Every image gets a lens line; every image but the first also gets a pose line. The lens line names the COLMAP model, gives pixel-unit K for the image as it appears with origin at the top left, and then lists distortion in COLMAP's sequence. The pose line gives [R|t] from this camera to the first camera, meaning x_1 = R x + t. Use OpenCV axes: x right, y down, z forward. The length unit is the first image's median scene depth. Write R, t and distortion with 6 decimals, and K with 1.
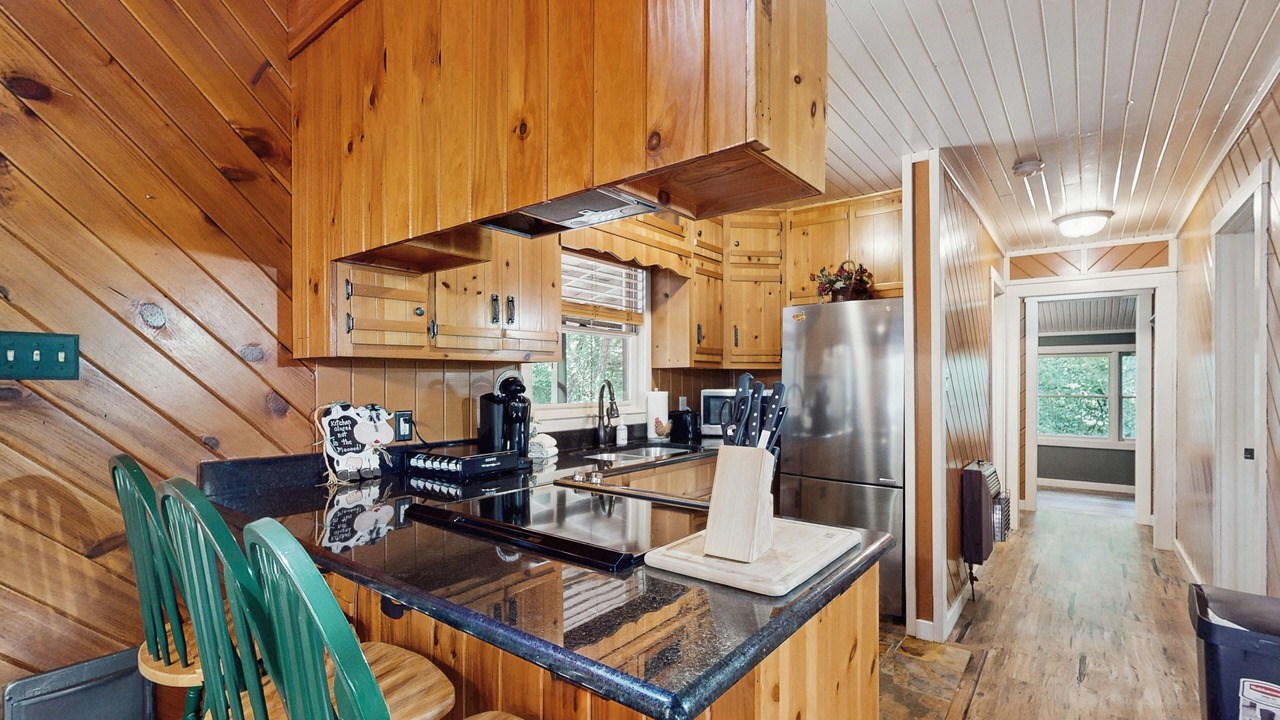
lens RADIAL K [[572.6, 0, 655.8], [0, 572.6, 382.6], [0, 0, 1]] dist [0.000572, -0.000257]
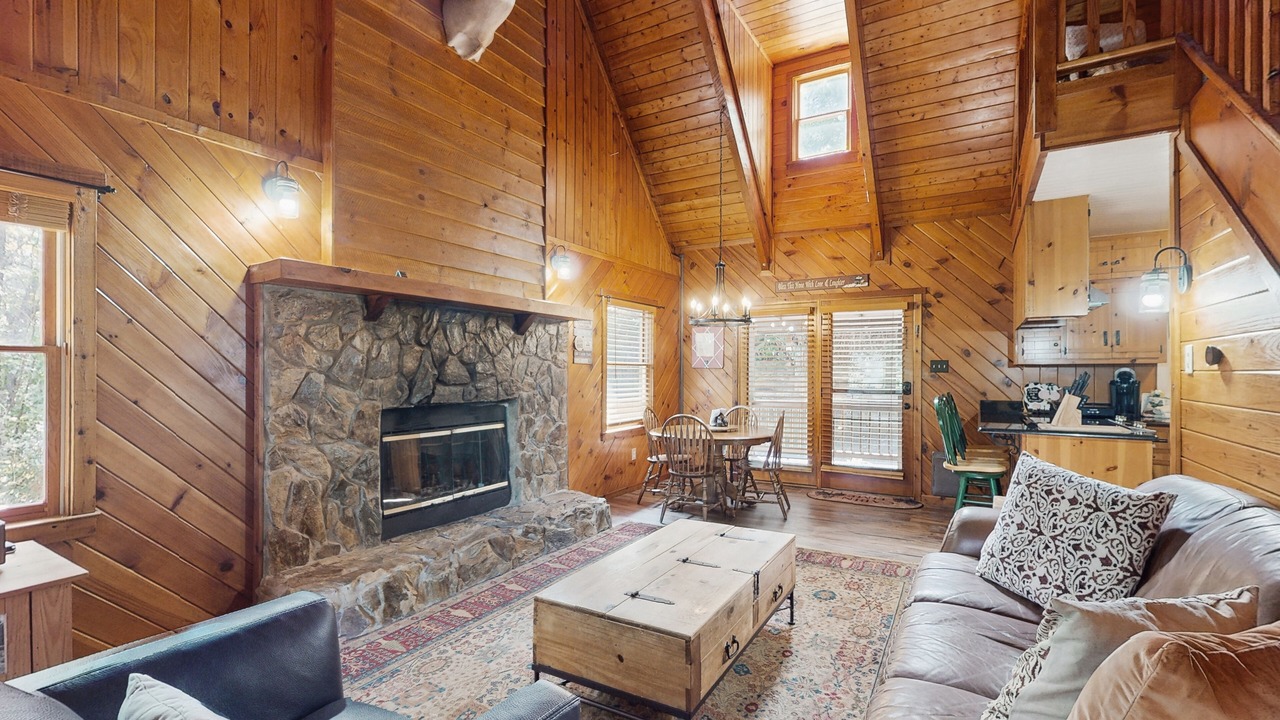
lens RADIAL K [[572.6, 0, 642.0], [0, 572.6, 371.3], [0, 0, 1]] dist [0.000572, -0.000257]
pose [[0.118579, 0.000071, -0.992945, 1.780502], [-0.003459, 0.999994, -0.000342, -0.004390], [0.992939, 0.003475, 0.118579, -1.018623]]
